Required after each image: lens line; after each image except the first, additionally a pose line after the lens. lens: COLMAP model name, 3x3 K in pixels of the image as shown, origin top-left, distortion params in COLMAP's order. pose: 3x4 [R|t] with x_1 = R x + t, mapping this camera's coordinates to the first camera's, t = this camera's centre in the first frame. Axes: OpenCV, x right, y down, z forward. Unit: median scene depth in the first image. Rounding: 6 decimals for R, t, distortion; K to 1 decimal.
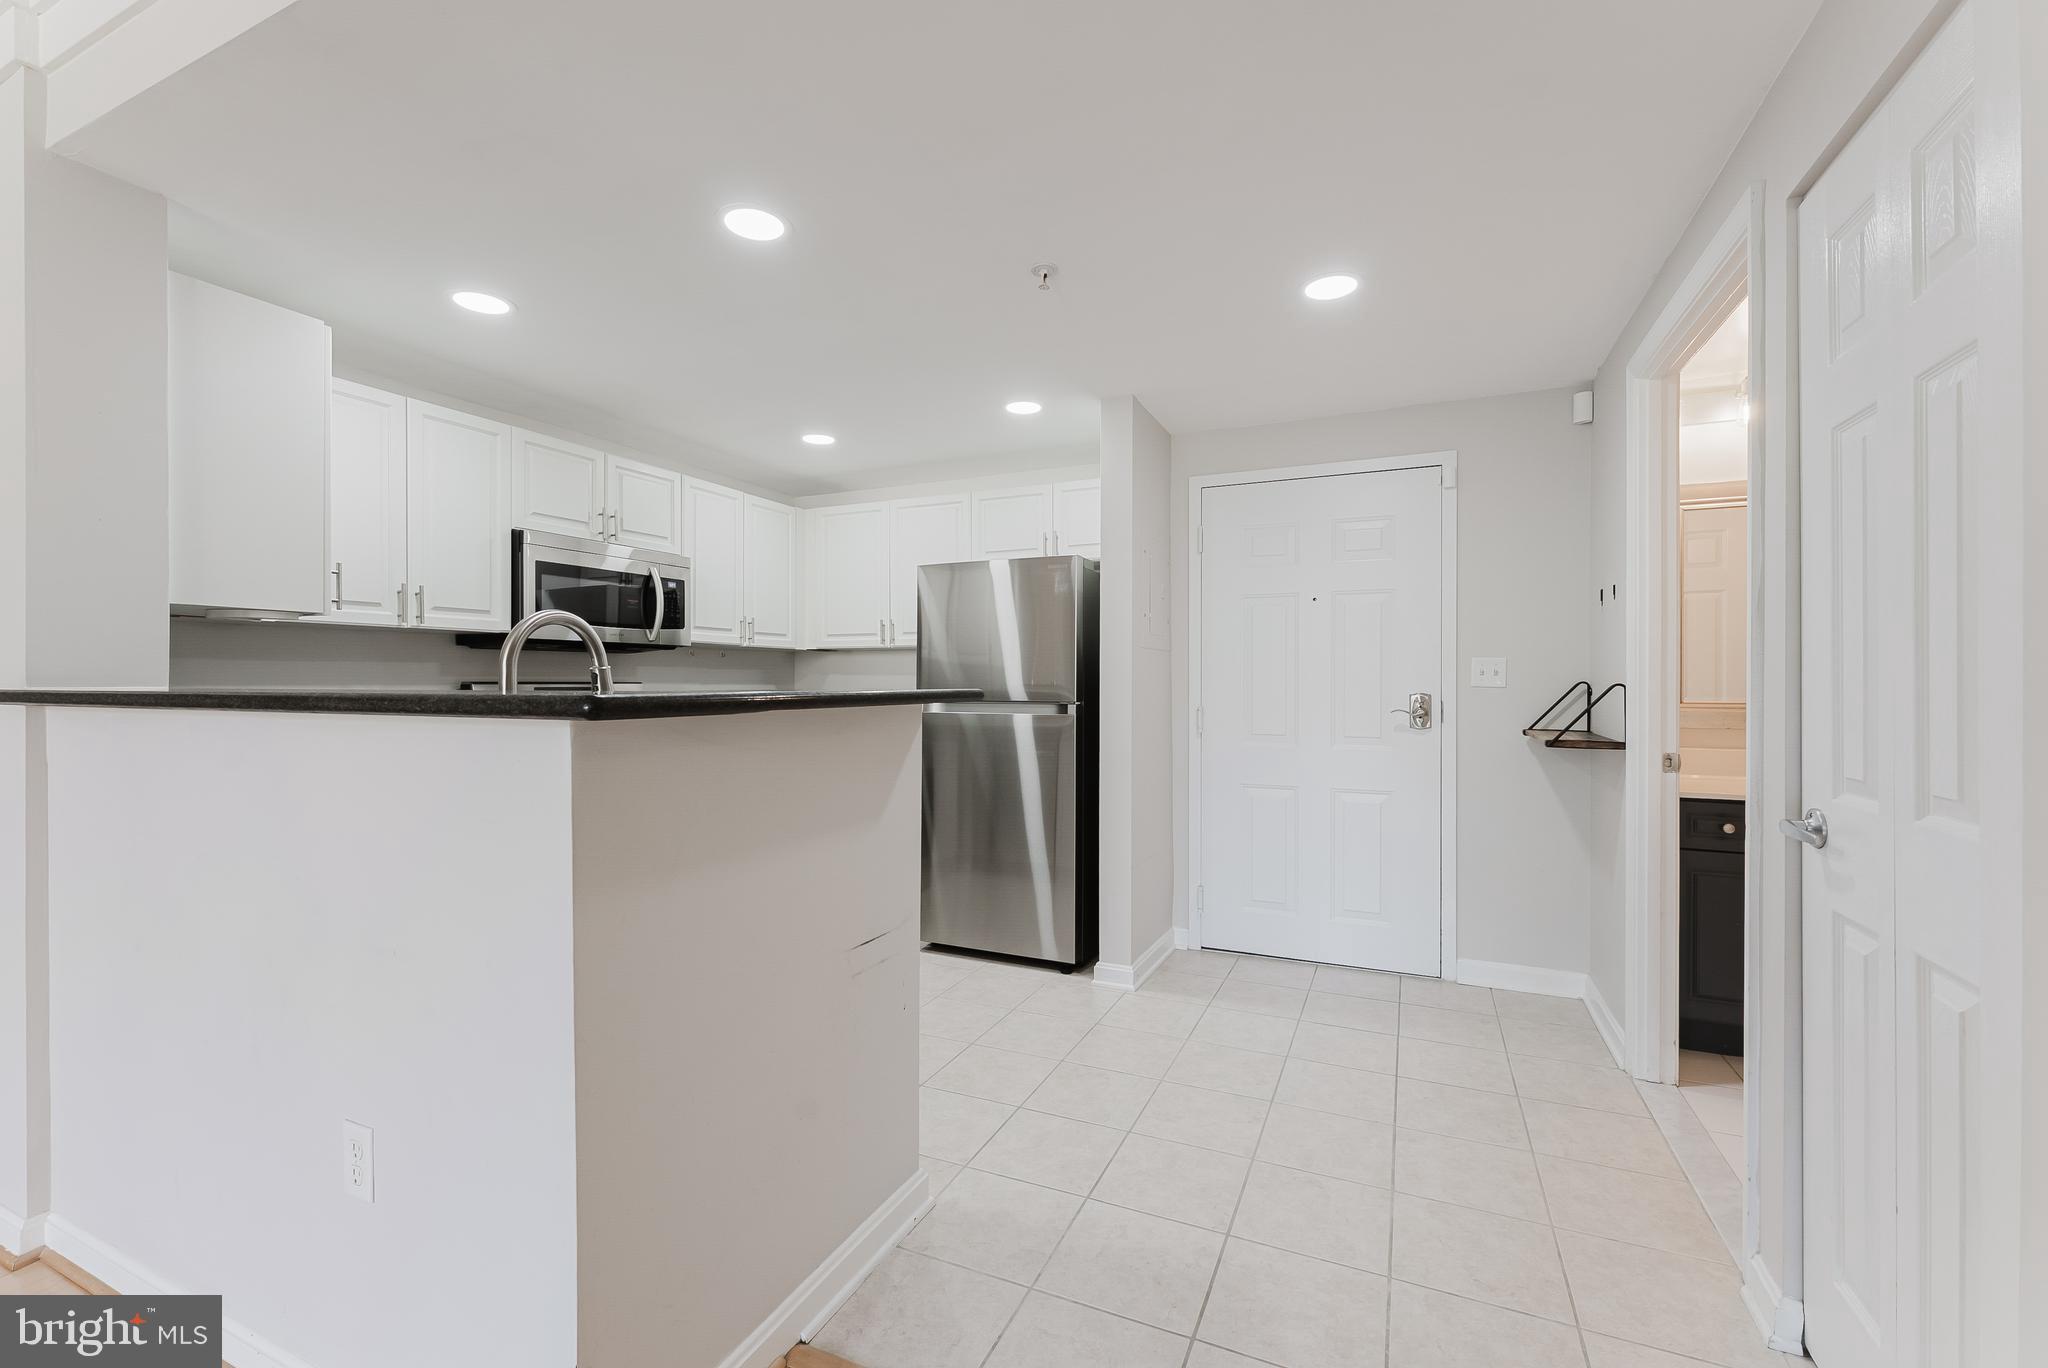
lens RADIAL K [[830.4, 0, 1009.9], [0, 830.4, 674.4], [0, 0, 1]] dist [-0.001504, 0.001220]
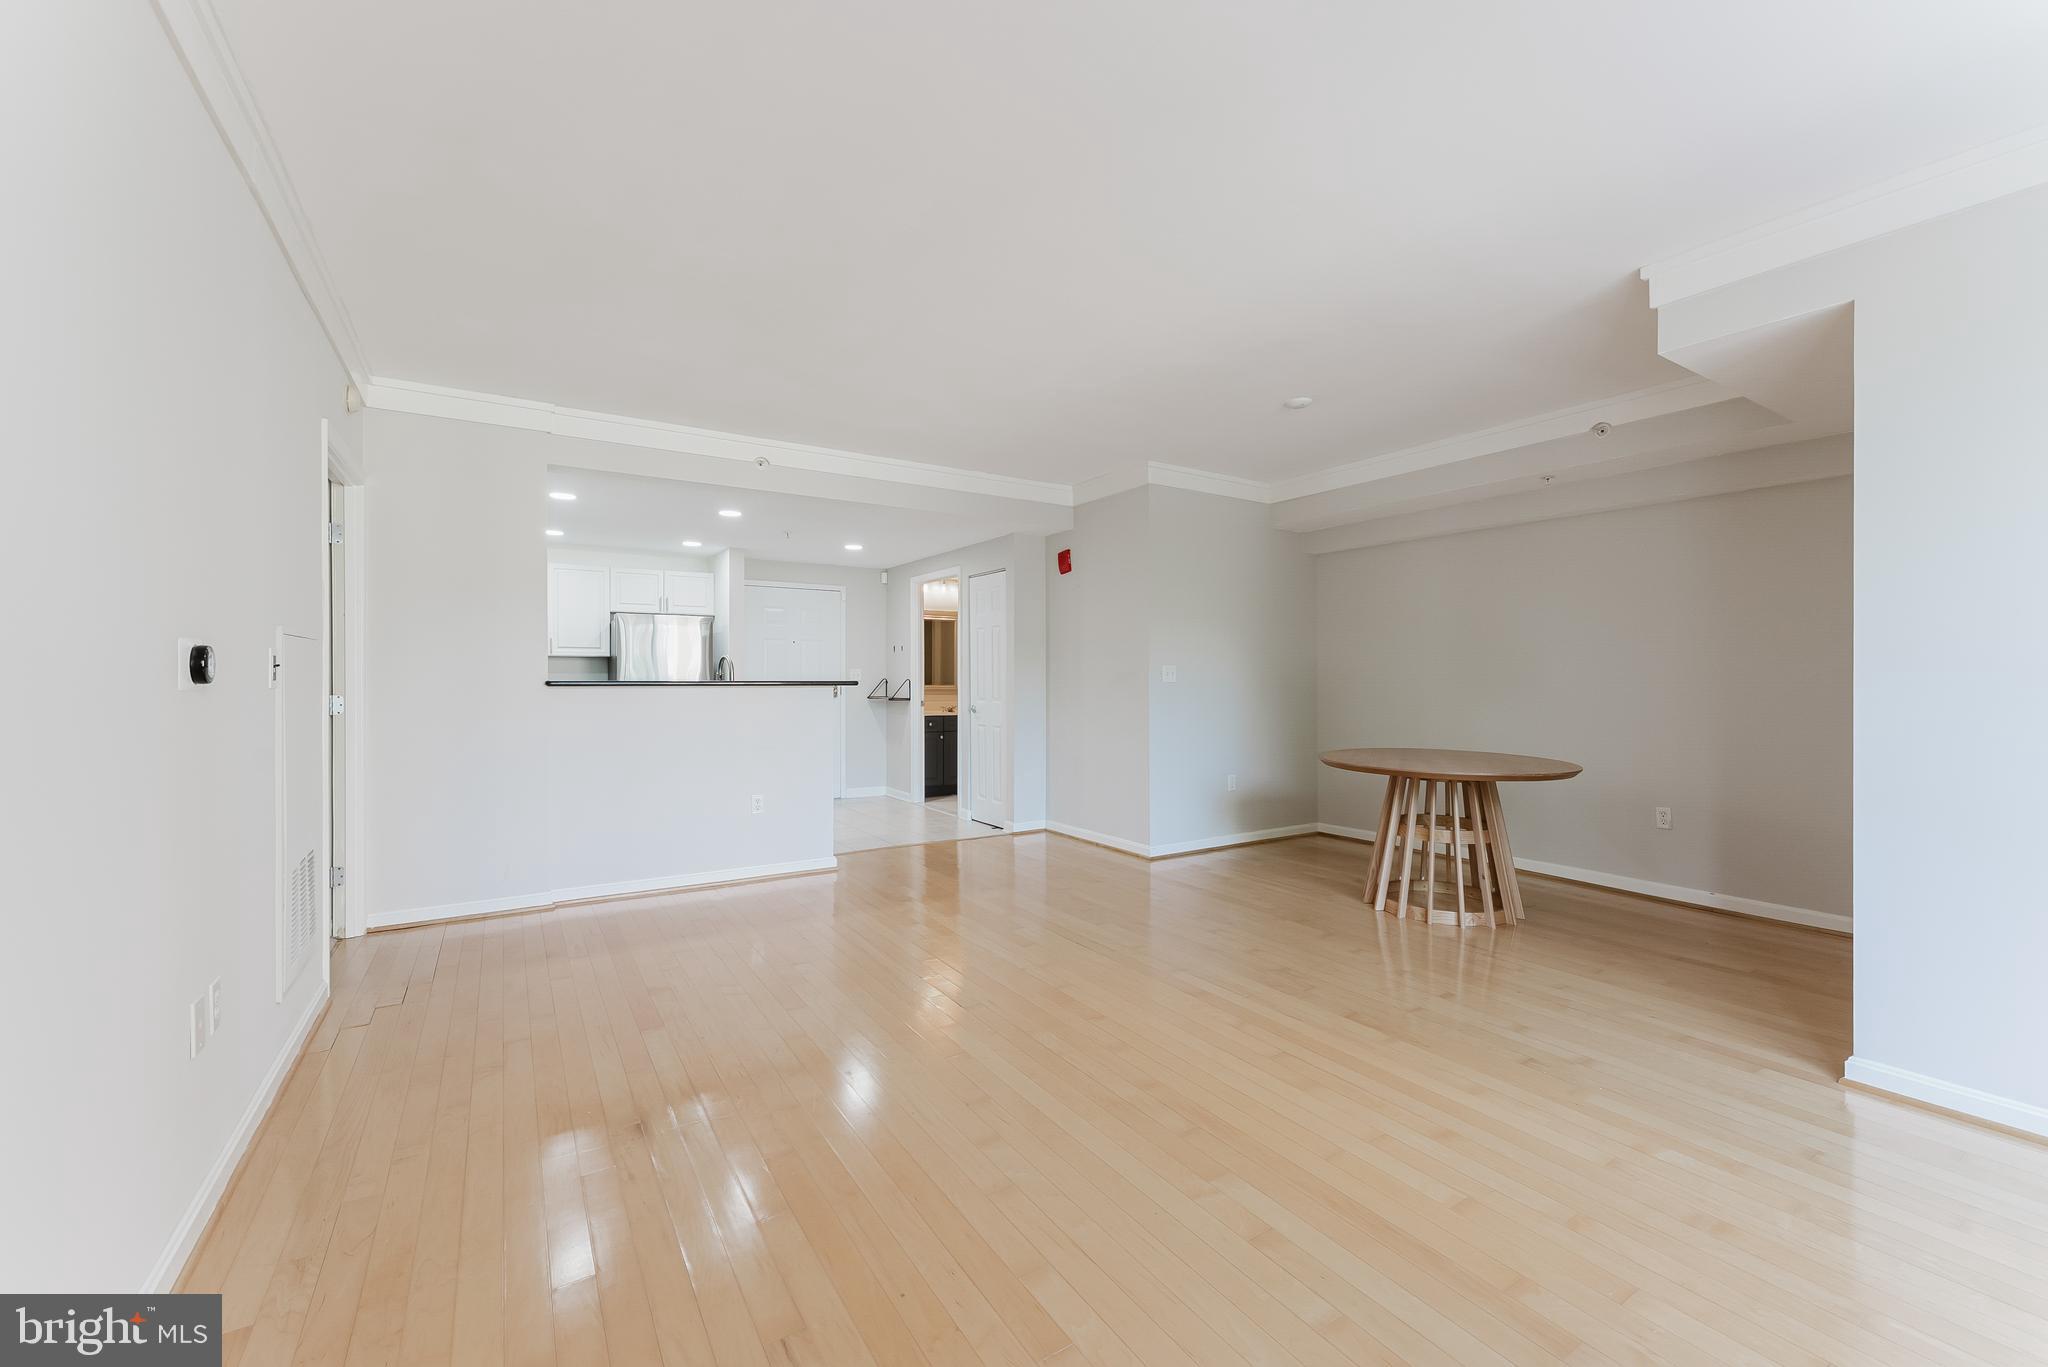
lens RADIAL K [[830.4, 0, 1028.4], [0, 830.4, 684.6], [0, 0, 1]] dist [-0.001504, 0.001220]
pose [[0.544891, 0.001236, 0.838506, -1.474539], [-0.013361, 0.999885, 0.007209, -0.001446], [-0.838400, -0.015132, 0.544845, -0.971890]]
